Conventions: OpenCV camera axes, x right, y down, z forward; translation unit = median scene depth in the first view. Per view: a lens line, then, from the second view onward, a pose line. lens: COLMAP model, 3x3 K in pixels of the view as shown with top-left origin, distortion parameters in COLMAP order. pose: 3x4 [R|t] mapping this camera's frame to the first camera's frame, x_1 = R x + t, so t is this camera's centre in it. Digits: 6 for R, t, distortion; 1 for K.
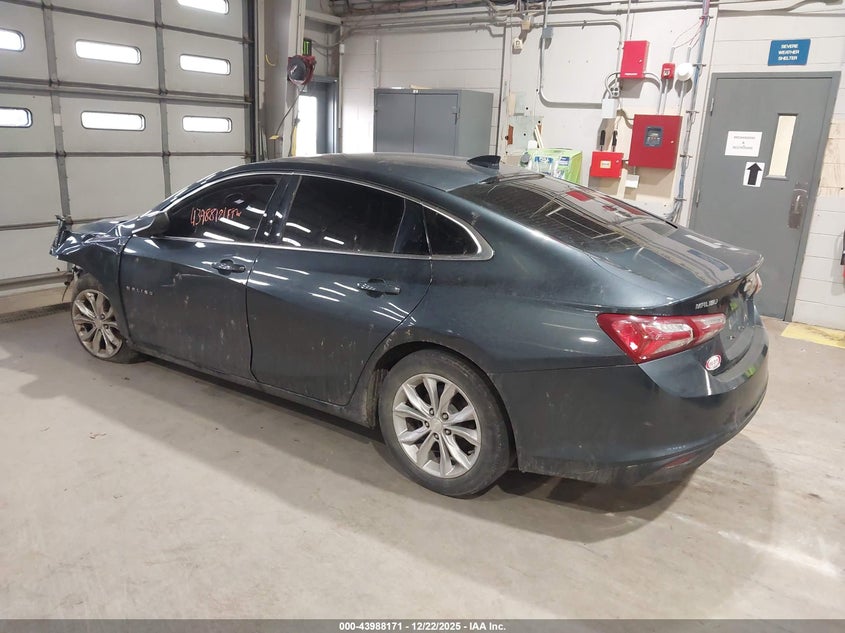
lens RADIAL K [[643.8, 0, 426.2], [0, 643.8, 316.1], [0, 0, 1]] dist [-0.009985, 0.007545]
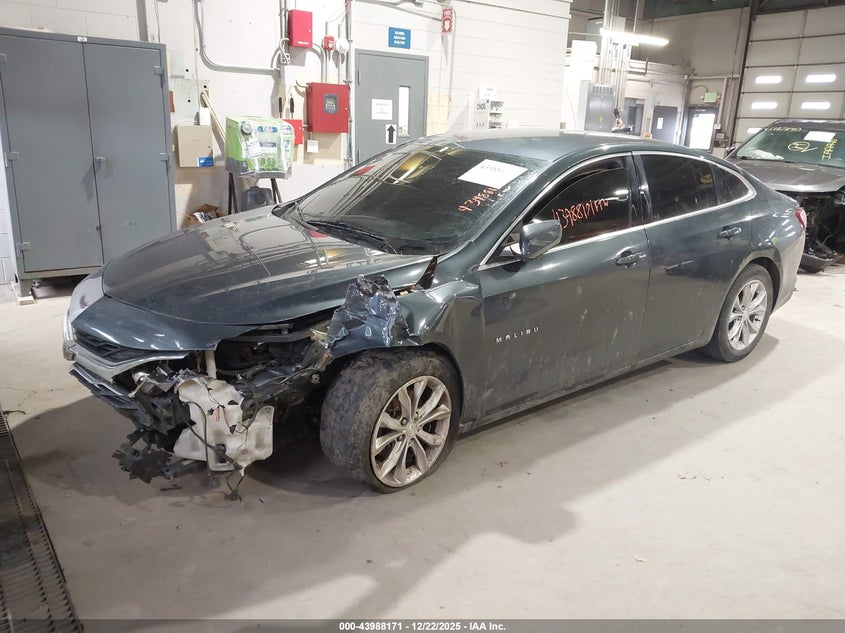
lens RADIAL K [[643.8, 0, 425.8], [0, 643.8, 316.0], [0, 0, 1]] dist [-0.009985, 0.007545]
pose [[0.318776, -0.303299, 0.897993, -0.709774], [0.243304, 0.941859, 0.231745, -0.159792], [-0.916071, 0.144611, 0.374035, 0.514810]]
